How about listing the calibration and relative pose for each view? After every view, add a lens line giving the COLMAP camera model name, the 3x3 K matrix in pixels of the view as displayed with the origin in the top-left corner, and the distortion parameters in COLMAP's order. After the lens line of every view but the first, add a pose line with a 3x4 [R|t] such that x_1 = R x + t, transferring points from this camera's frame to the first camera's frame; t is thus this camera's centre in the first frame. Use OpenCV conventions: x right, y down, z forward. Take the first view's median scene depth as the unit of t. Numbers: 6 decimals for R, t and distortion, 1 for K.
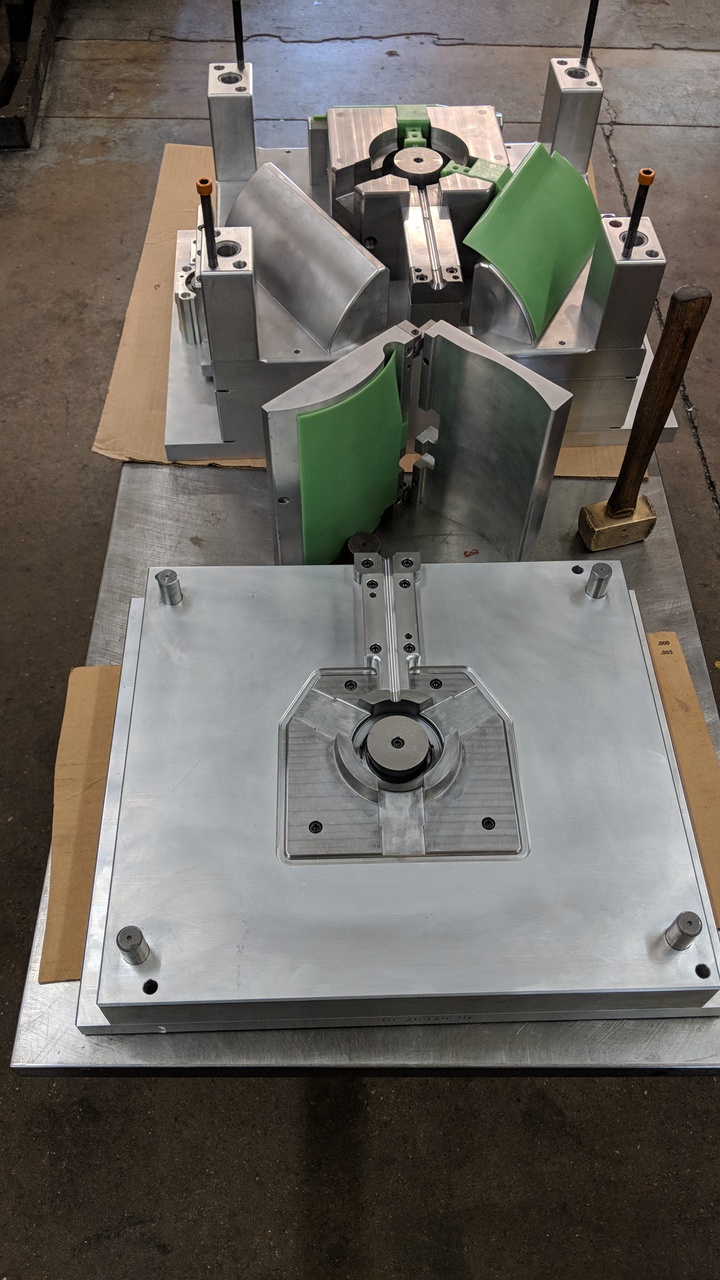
lens RADIAL K [[1033.1, 0, 357.0], [0, 1033.1, 630.9], [0, 0, 1]] dist [0.093692, -0.220363]
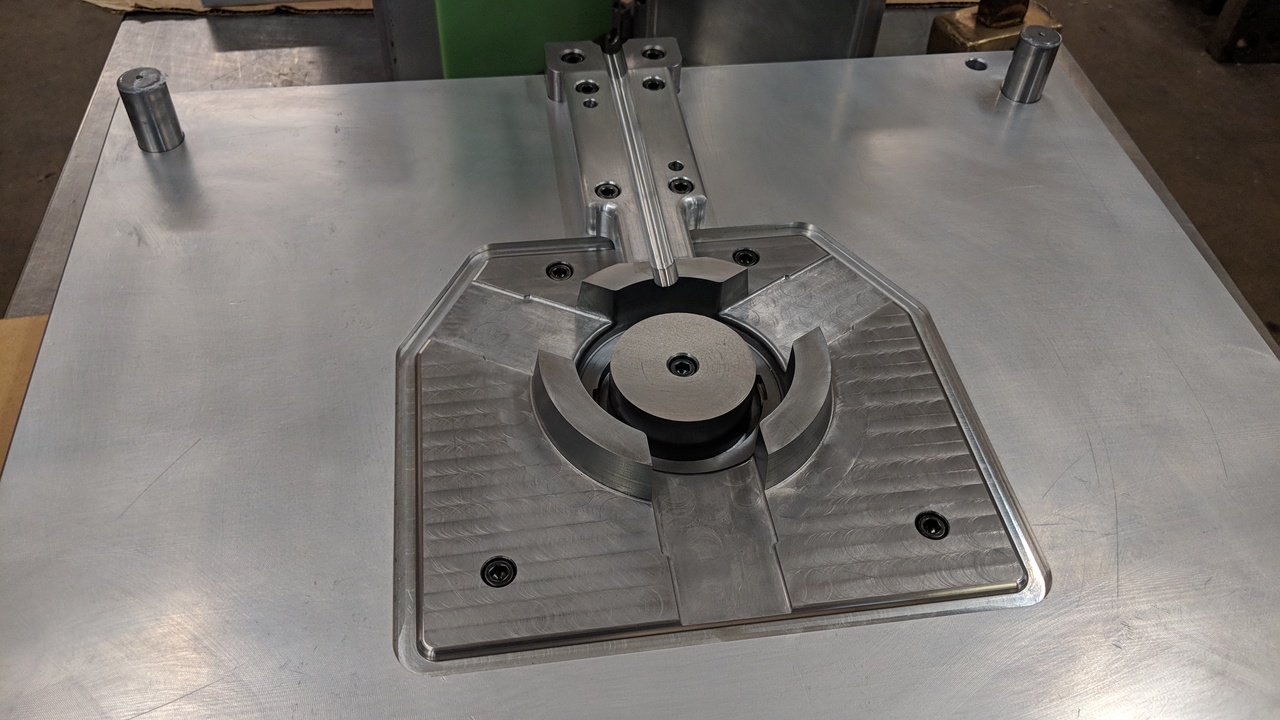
lens RADIAL K [[1042.5, 0, 640.3], [0, 1042.5, 376.3], [0, 0, 1]] dist [-0.007045, -0.005879]
pose [[0.992488, -0.071538, 0.099246, -0.017242], [0.081806, 0.991251, -0.103579, 0.131727], [-0.090968, 0.110919, 0.989657, 0.493453]]
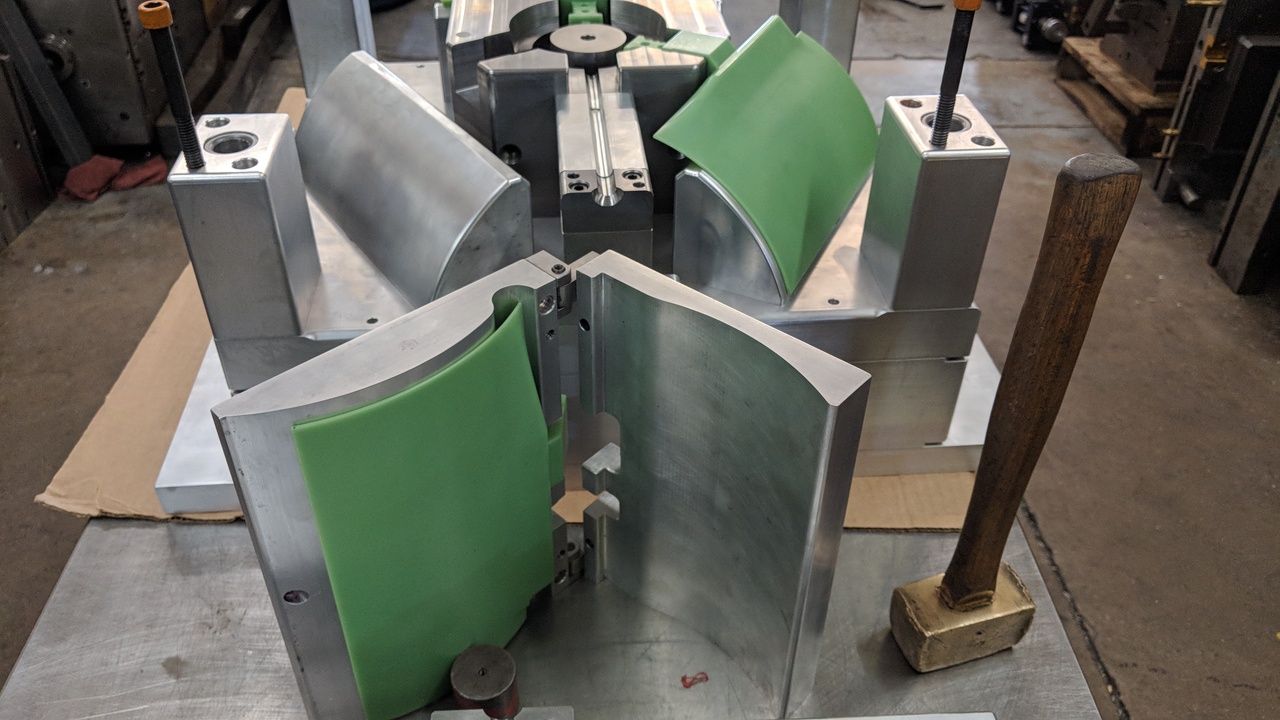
lens RADIAL K [[1033.1, 0, 640.0], [0, 1033.1, 360.0], [0, 0, 1]] dist [0.093692, -0.220363]
pose [[0.999674, -0.016667, 0.019357, 0.080292], [0.021424, 0.959764, -0.279988, -0.088950], [-0.013911, 0.280312, 0.959808, 0.474157]]
